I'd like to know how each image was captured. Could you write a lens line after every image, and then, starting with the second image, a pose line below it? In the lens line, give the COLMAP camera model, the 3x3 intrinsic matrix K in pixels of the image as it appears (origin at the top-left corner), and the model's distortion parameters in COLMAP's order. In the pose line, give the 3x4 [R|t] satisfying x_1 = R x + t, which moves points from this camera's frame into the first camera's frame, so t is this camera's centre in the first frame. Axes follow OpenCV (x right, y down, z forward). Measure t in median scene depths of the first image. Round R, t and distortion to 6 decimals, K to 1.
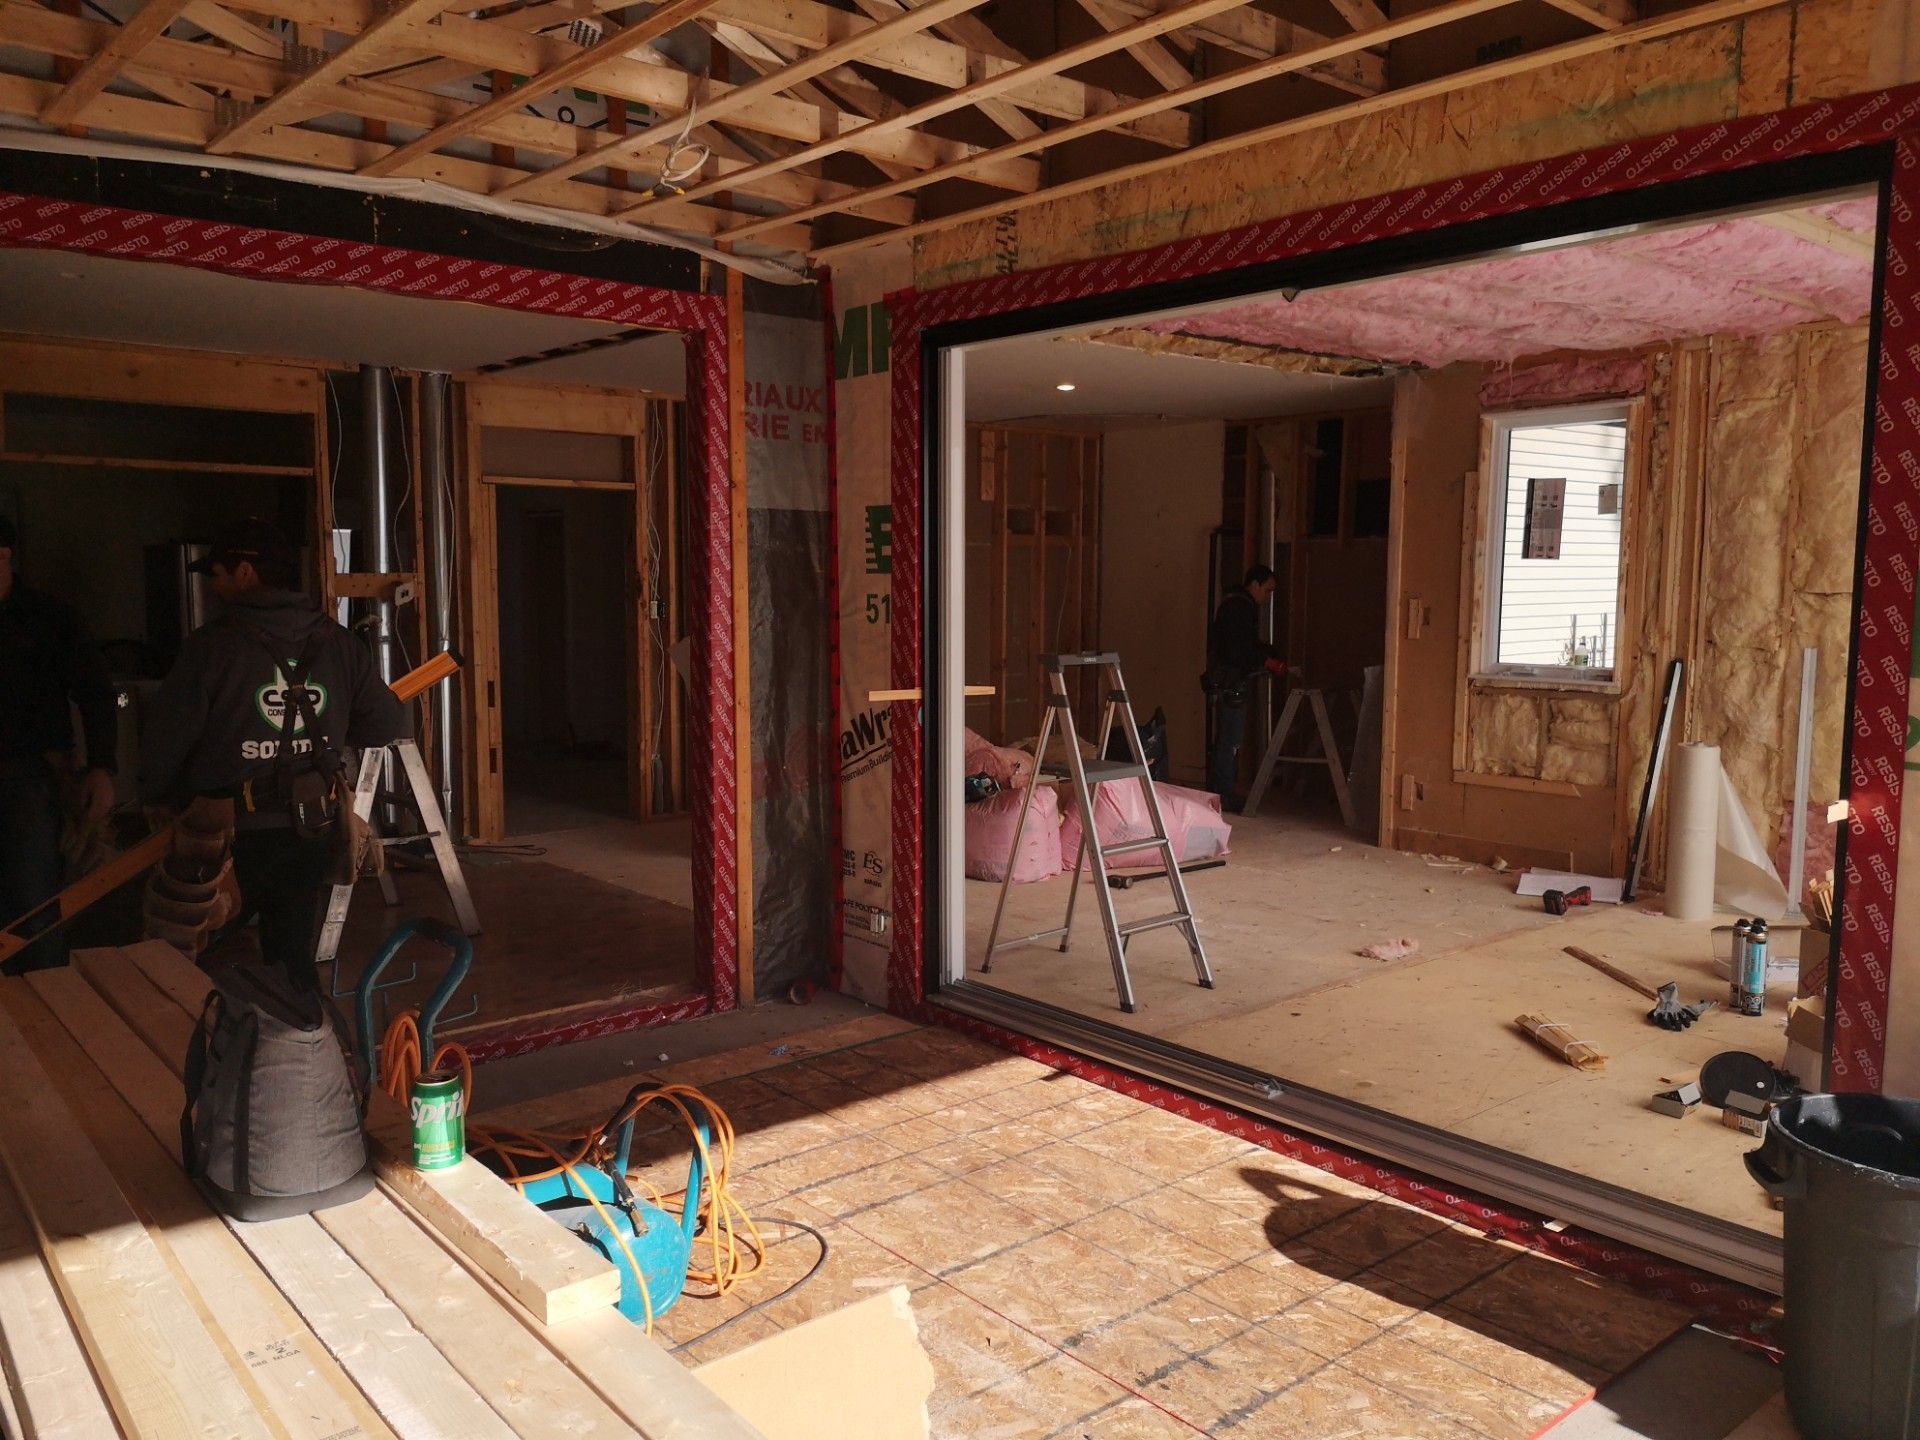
lens RADIAL K [[1487.9, 0, 965.5], [0, 1487.9, 715.2], [0, 0, 1]] dist [0.041803, -0.056038]
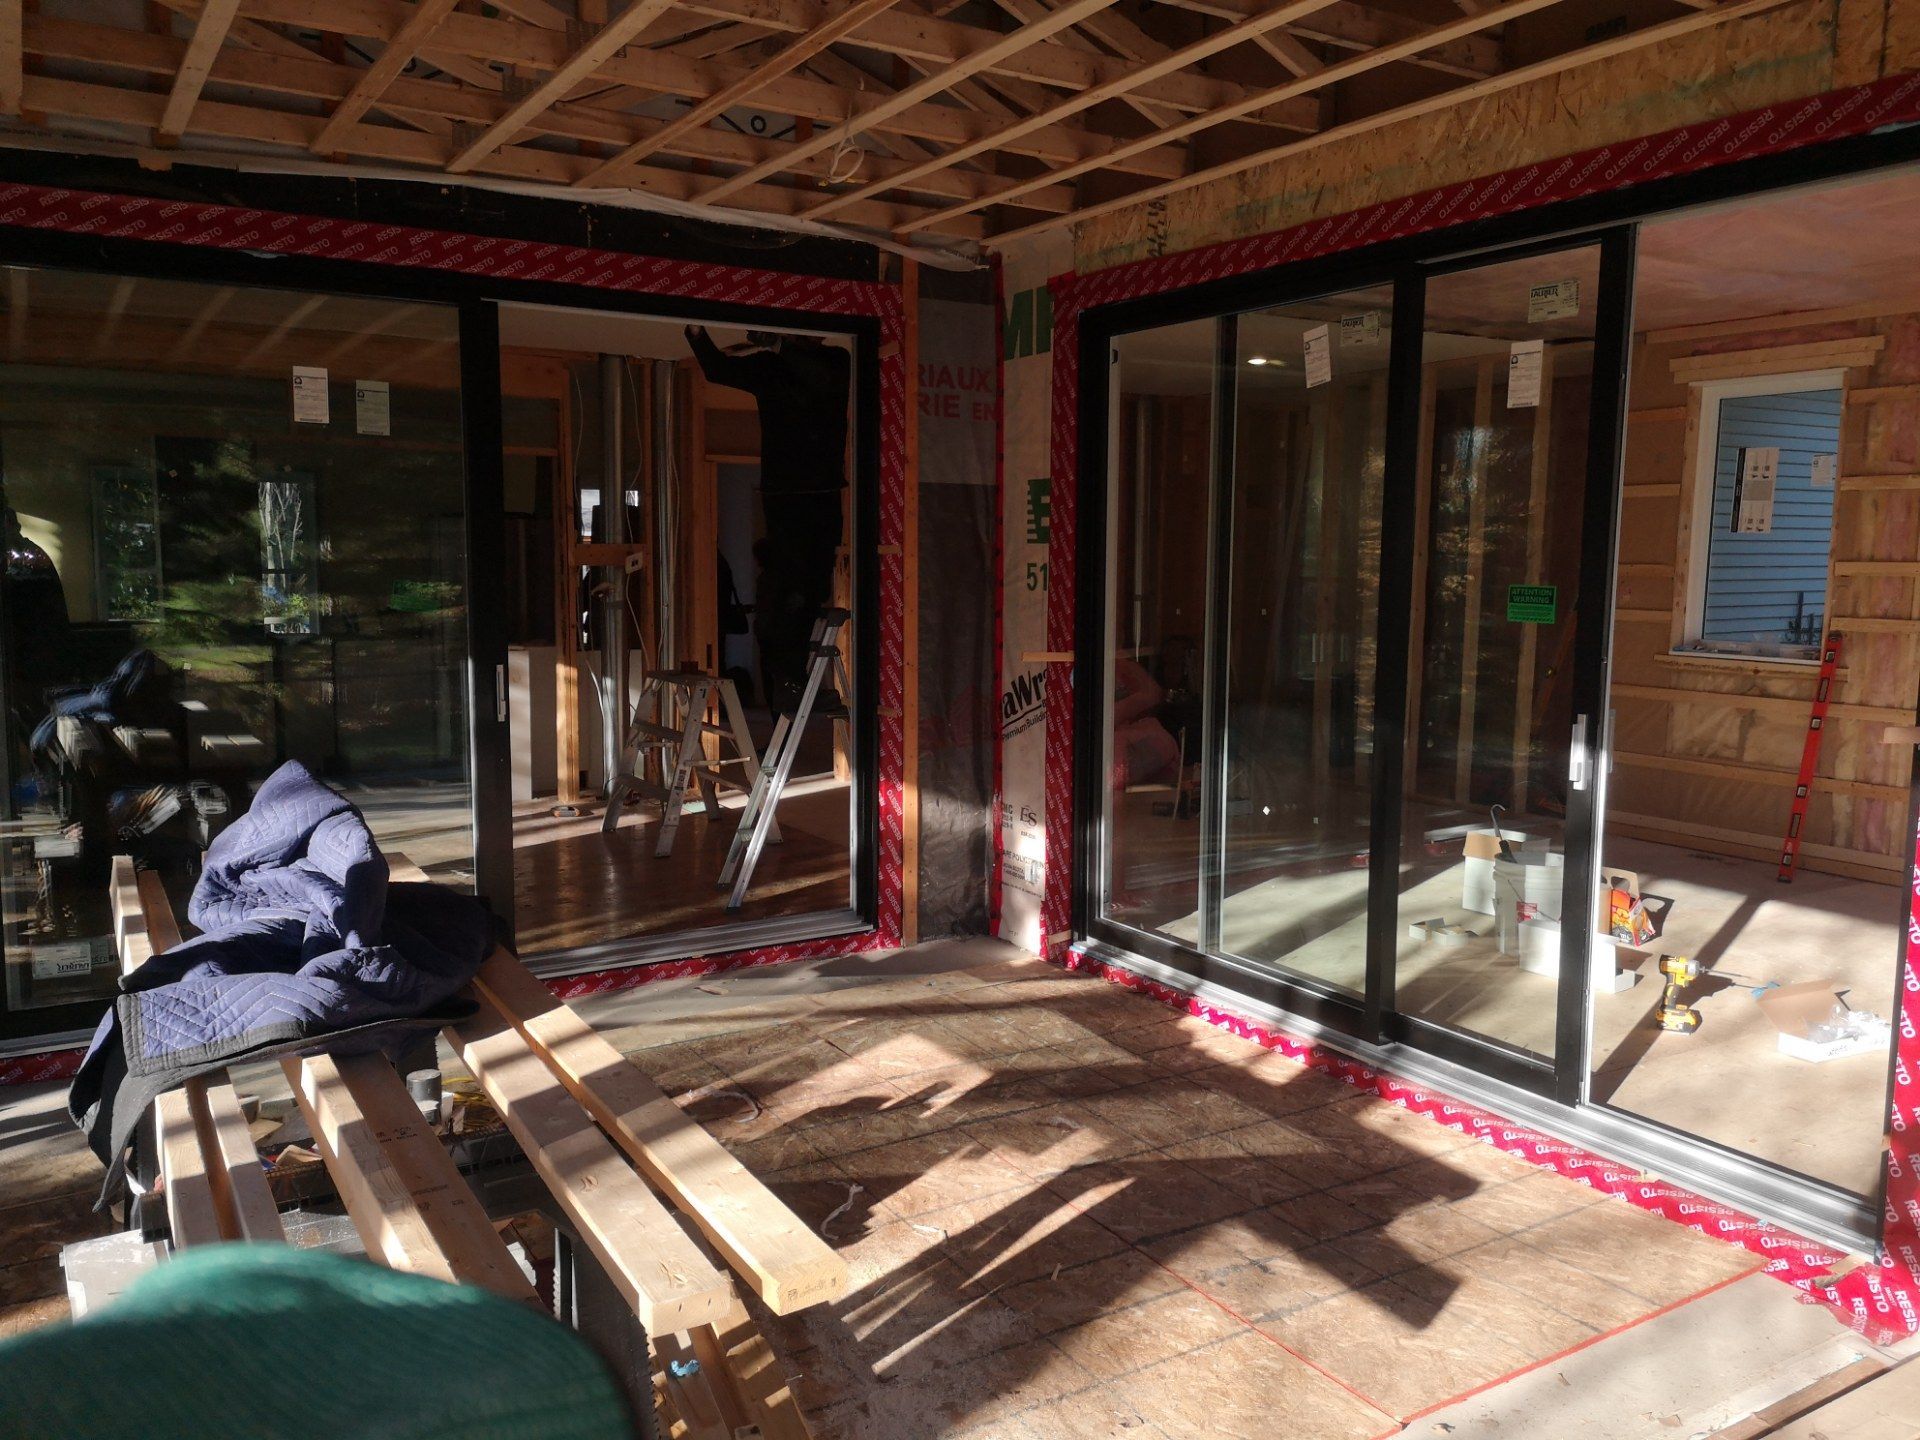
lens RADIAL K [[1487.9, 0, 957.3], [0, 1487.9, 724.1], [0, 0, 1]] dist [0.041803, -0.056038]
pose [[0.985964, 0.023001, -0.165367, 0.079040], [-0.019272, 0.999523, 0.024117, 0.010893], [0.165843, -0.020591, 0.985937, -0.072465]]
